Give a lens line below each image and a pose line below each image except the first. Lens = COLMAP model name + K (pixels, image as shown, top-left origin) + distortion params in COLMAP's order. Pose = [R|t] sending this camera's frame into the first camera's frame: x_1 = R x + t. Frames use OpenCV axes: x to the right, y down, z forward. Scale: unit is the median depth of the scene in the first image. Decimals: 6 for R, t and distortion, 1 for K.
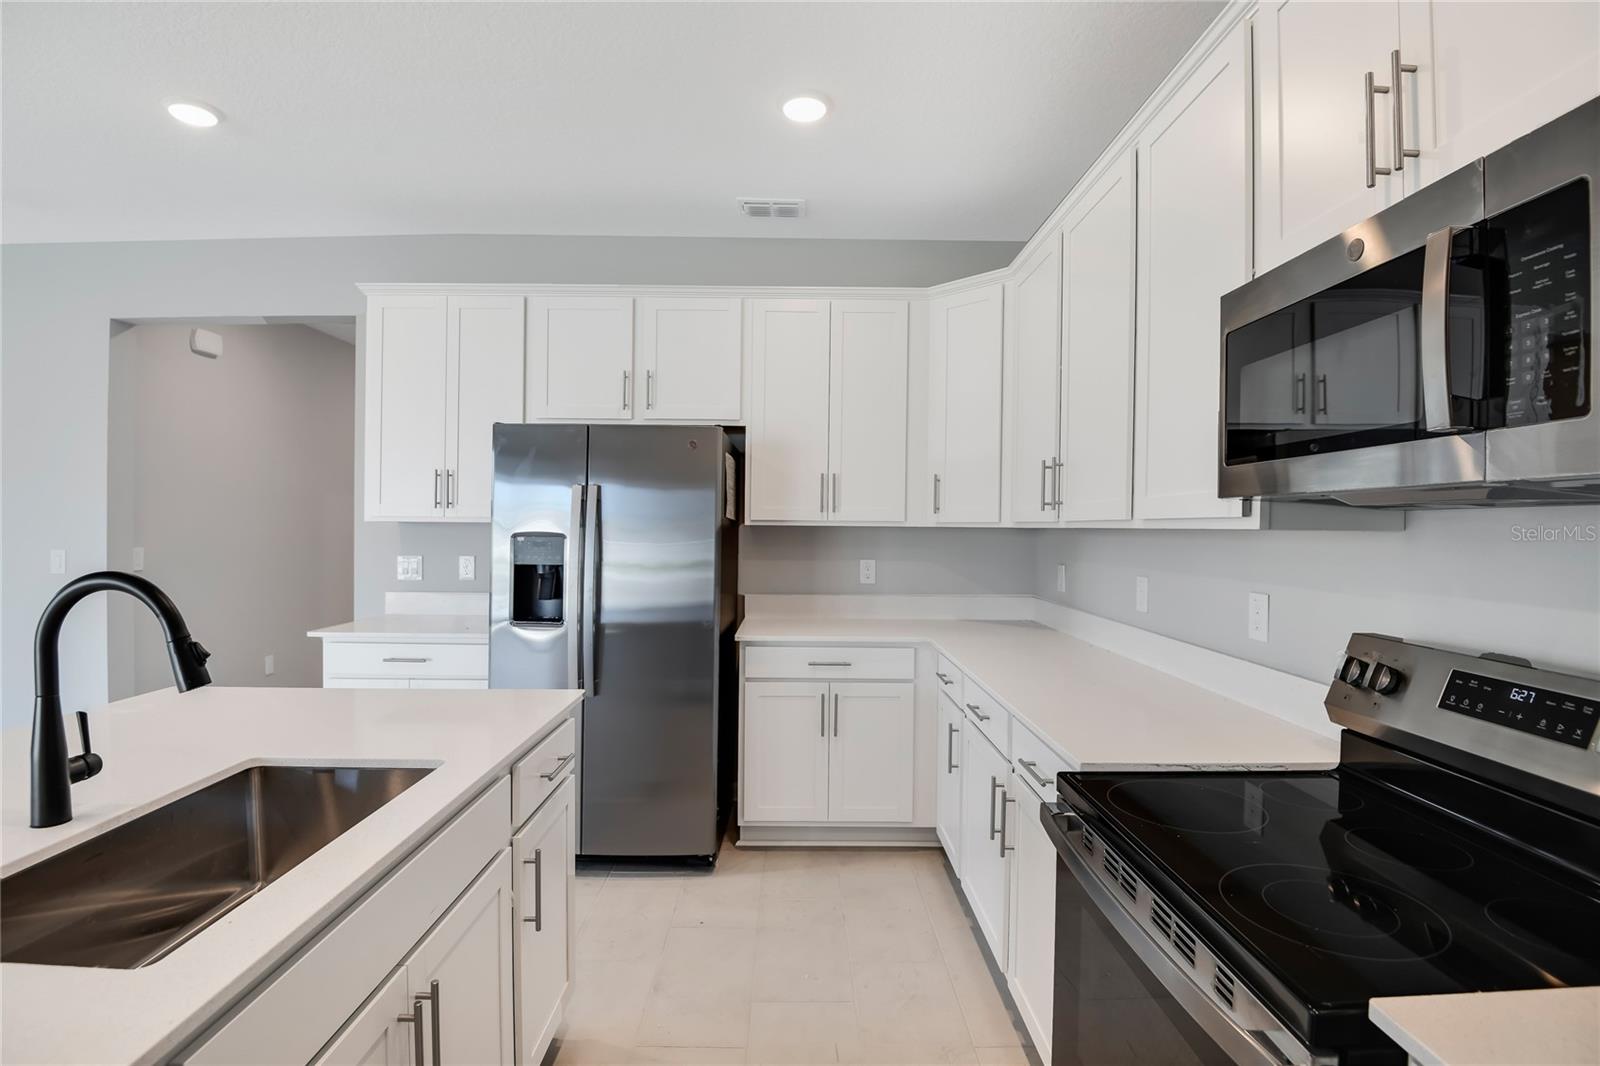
lens RADIAL K [[767.2, 0, 790.0], [0, 767.2, 517.2], [0, 0, 1]] dist [-0.021857, -0.003478]
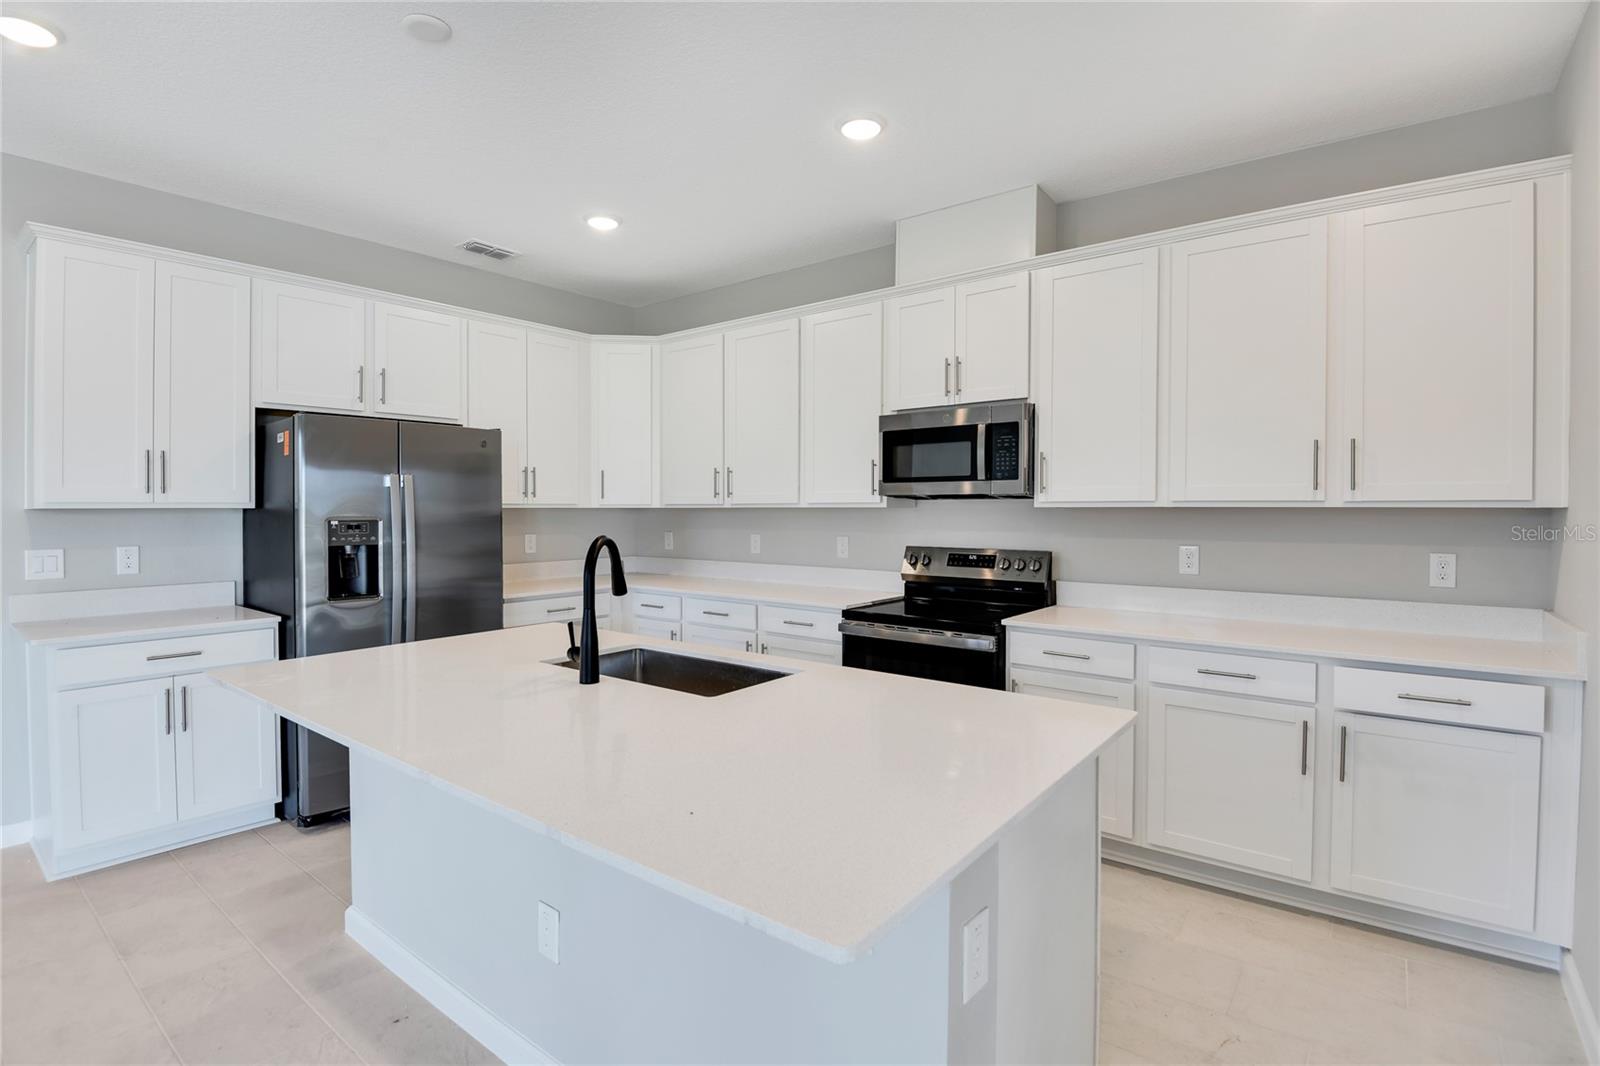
lens RADIAL K [[767.2, 0, 807.8], [0, 767.2, 487.5], [0, 0, 1]] dist [-0.021857, -0.003478]
pose [[0.596391, 0.011671, 0.802609, -1.615165], [-0.001861, 0.999912, -0.013157, -0.016529], [-0.802692, 0.006353, 0.596360, -0.324928]]
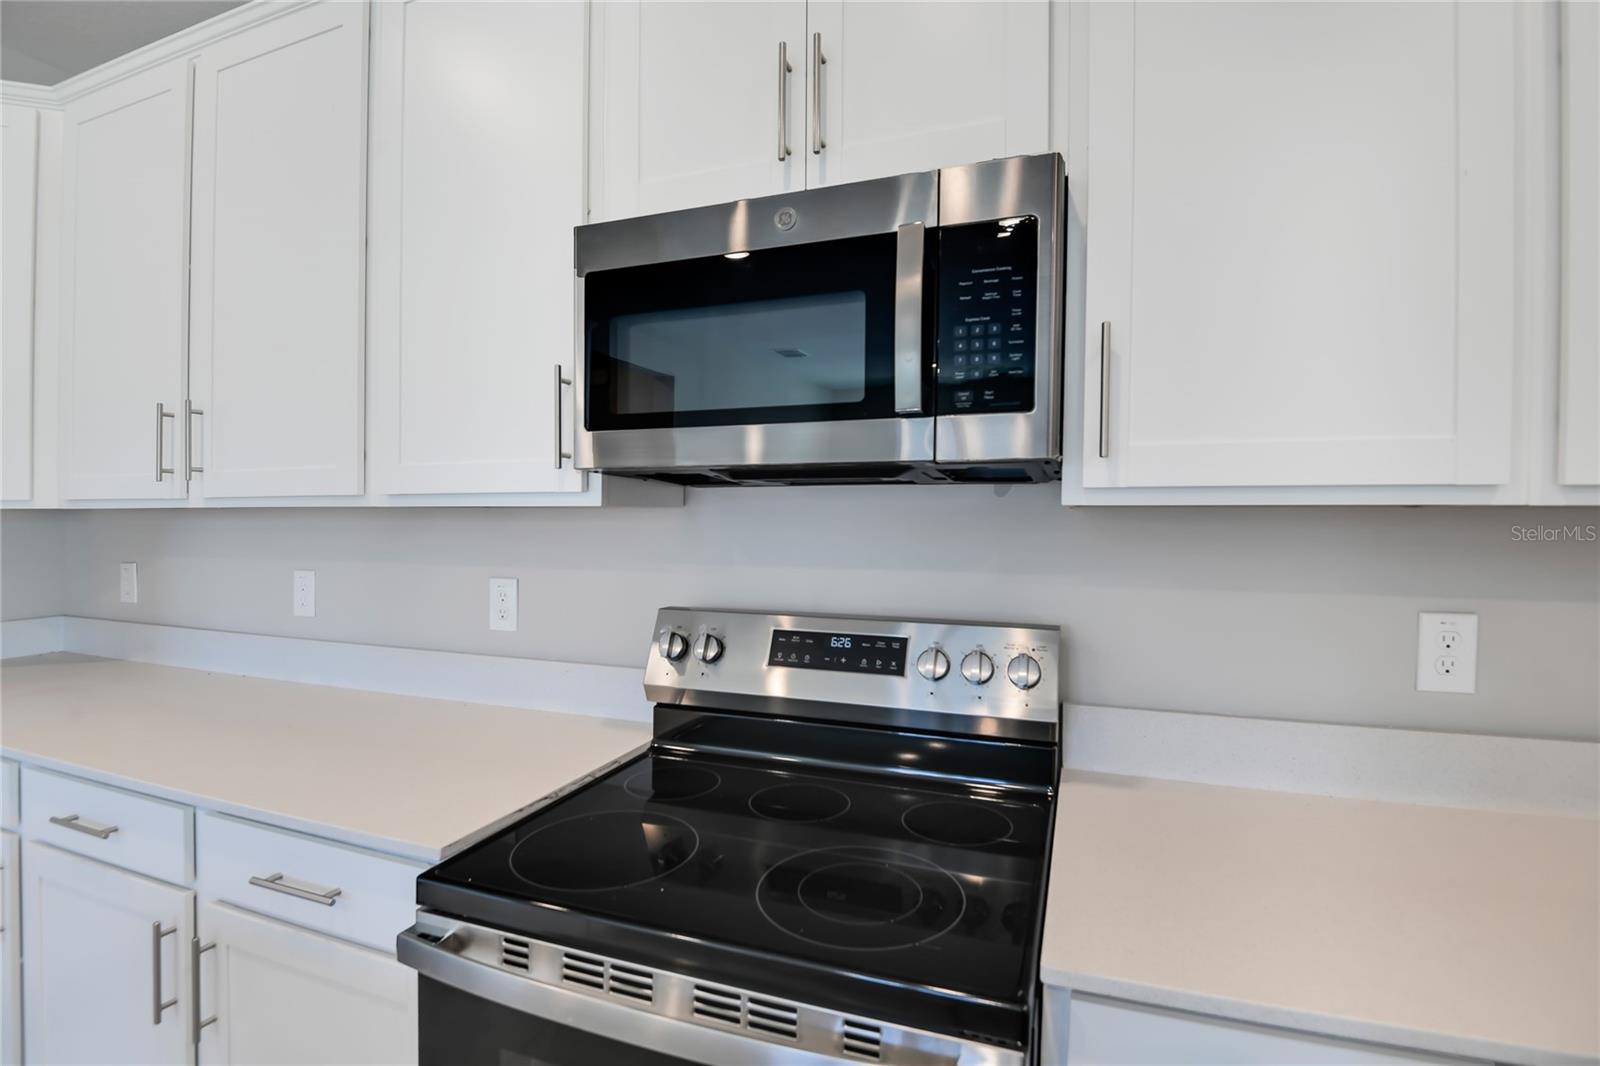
lens RADIAL K [[752.7, 0, 791.9], [0, 752.7, 527.0], [0, 0, 1]] dist [-0.027140, -0.002774]
pose [[0.341712, -0.028237, 0.939380, -0.131841], [-0.007156, 0.999441, 0.032646, 0.010518], [-0.939777, -0.017877, 0.341319, 0.493359]]
